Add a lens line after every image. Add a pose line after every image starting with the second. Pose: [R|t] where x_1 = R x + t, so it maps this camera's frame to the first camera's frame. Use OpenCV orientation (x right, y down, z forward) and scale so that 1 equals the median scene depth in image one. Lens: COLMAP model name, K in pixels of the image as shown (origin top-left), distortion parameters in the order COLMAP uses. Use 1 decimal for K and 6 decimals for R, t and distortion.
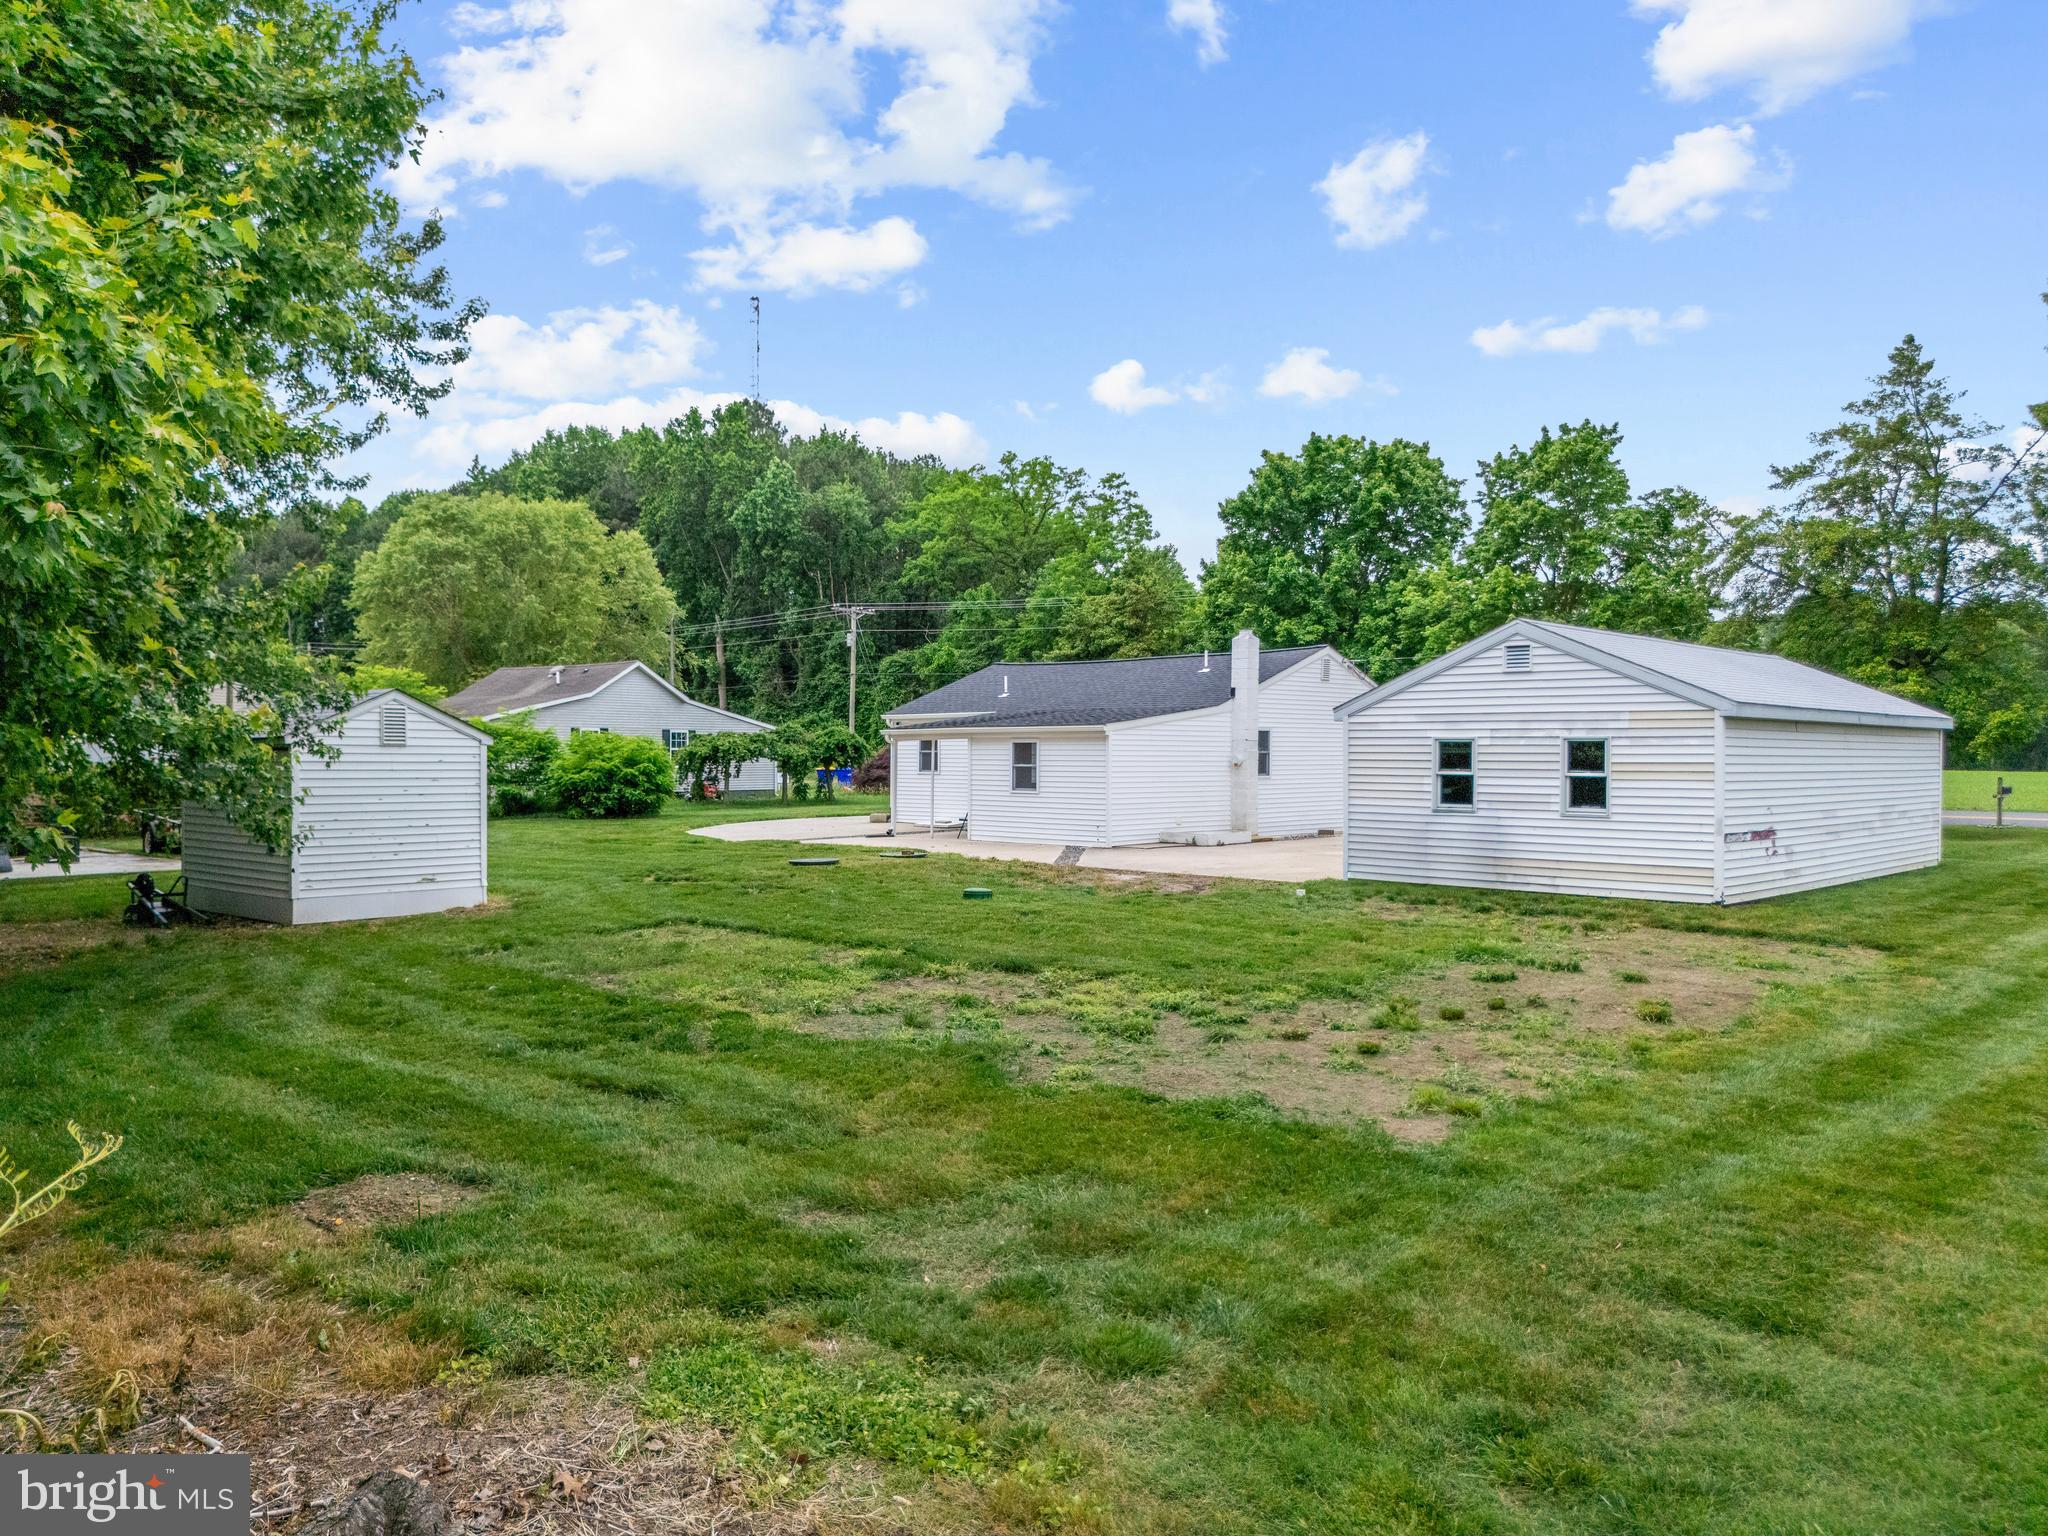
lens RADIAL K [[1525.2, 0, 1016.3], [0, 1525.2, 706.2], [0, 0, 1]] dist [0.069100, -0.069437]
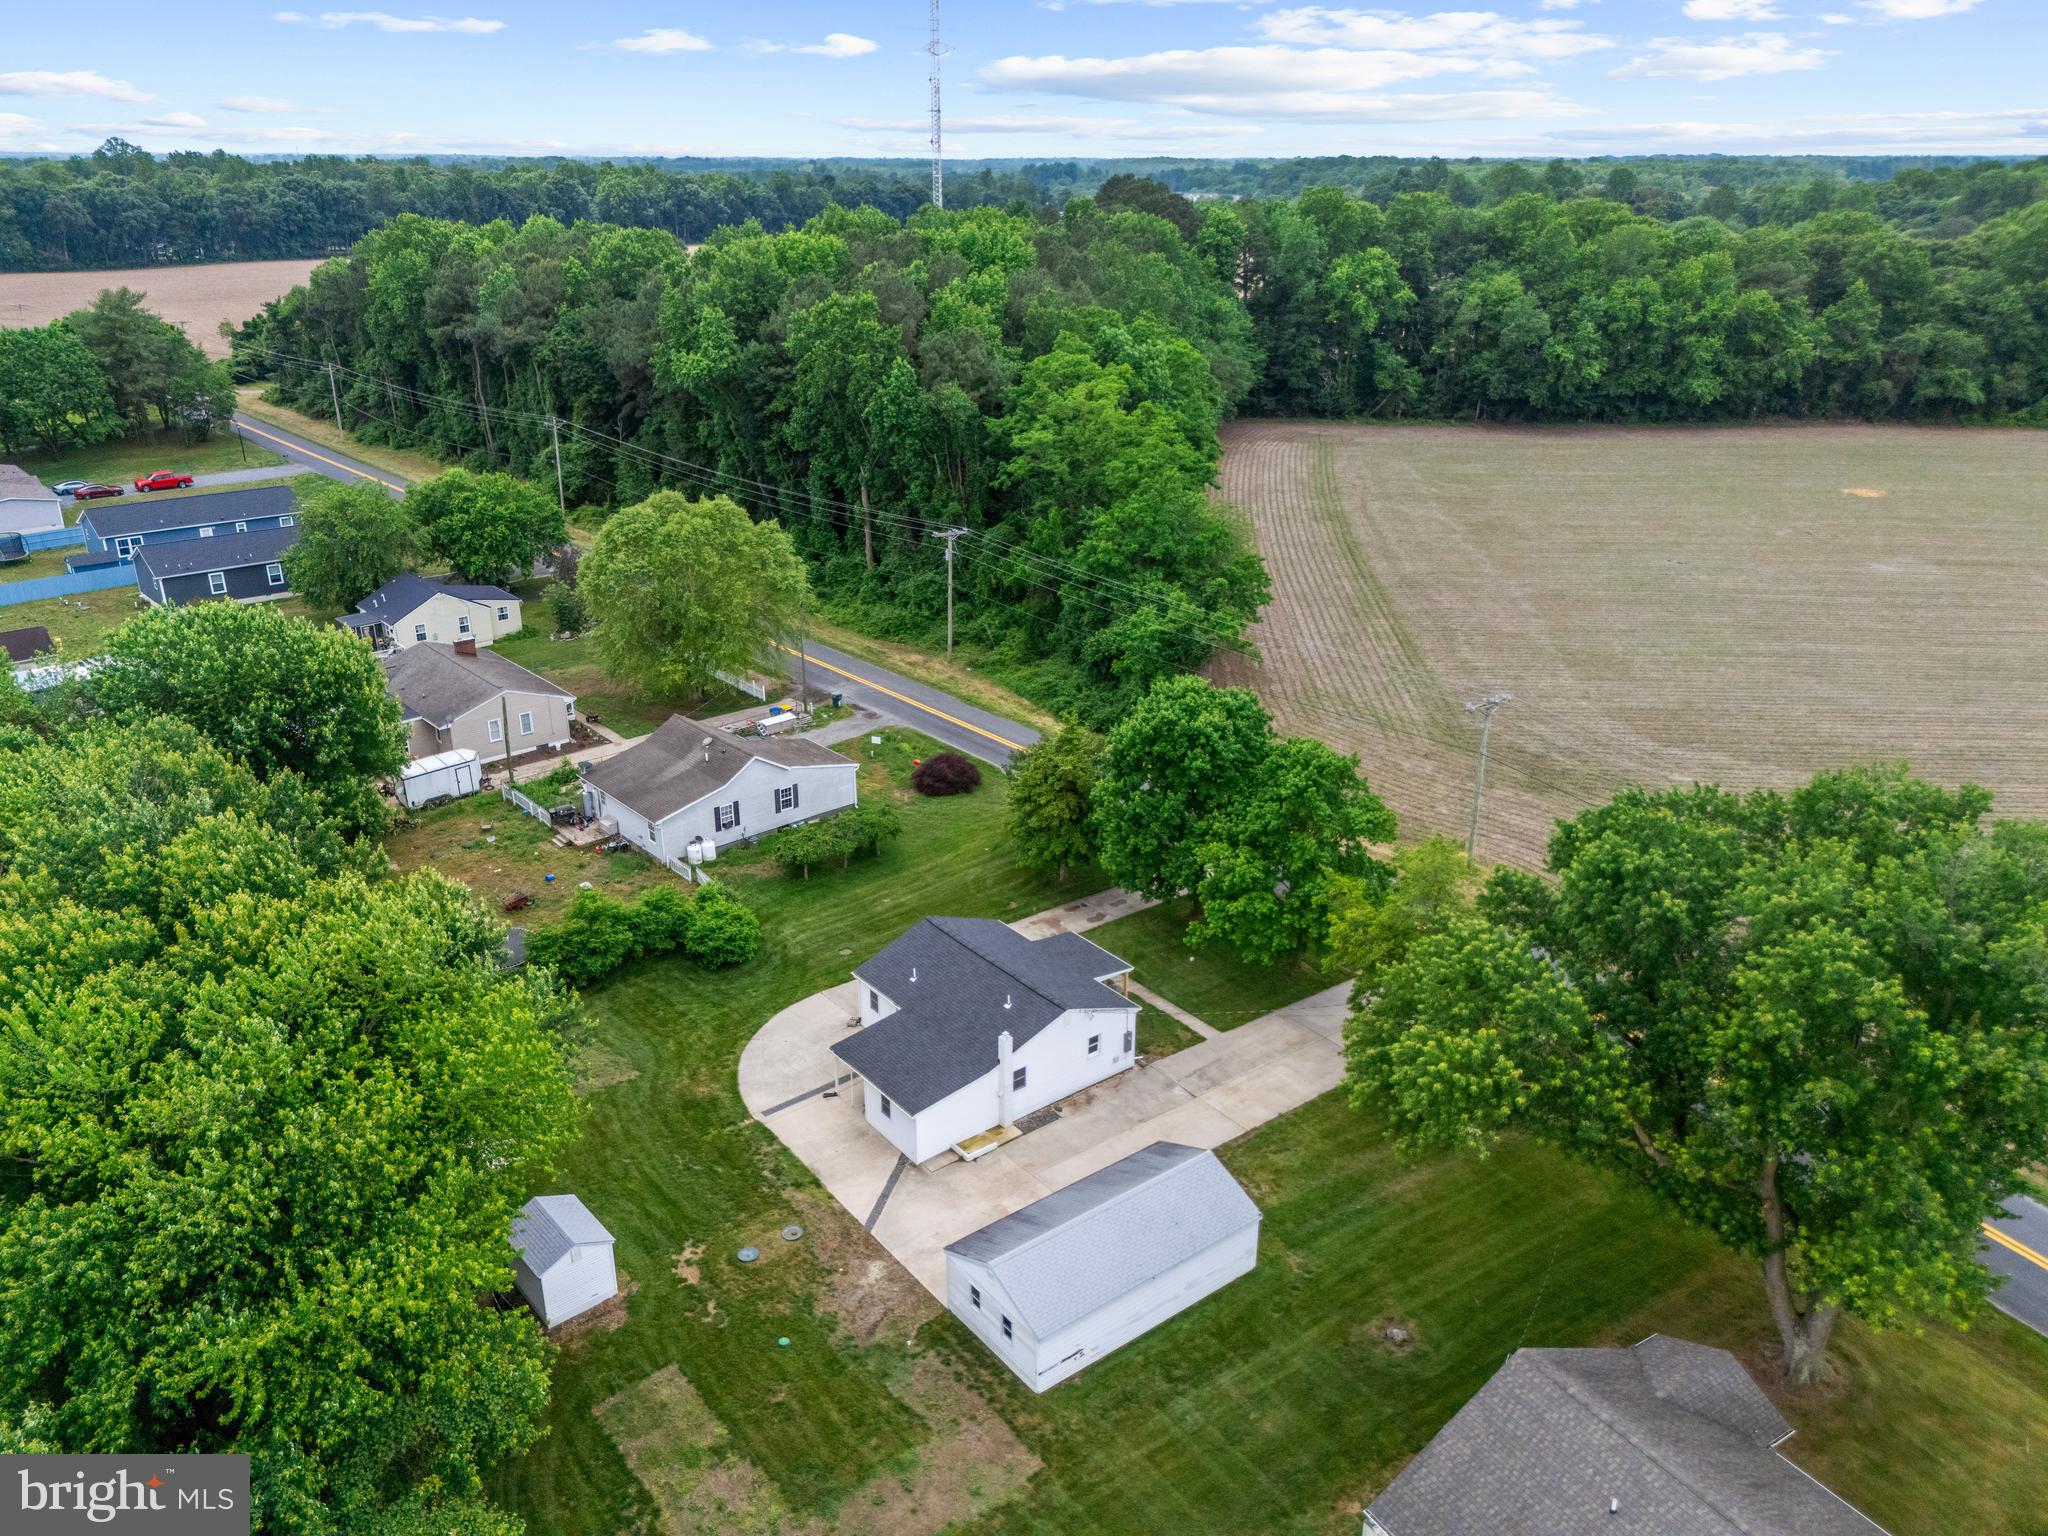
lens RADIAL K [[1531.4, 0, 1021.0], [0, 1531.4, 711.4], [0, 0, 1]] dist [0.017016, -0.002202]
pose [[0.987286, 0.039040, -0.154084, 0.277506], [0.018143, 0.935358, 0.353237, -0.680888], [0.157914, -0.351541, 0.922758, -0.387148]]
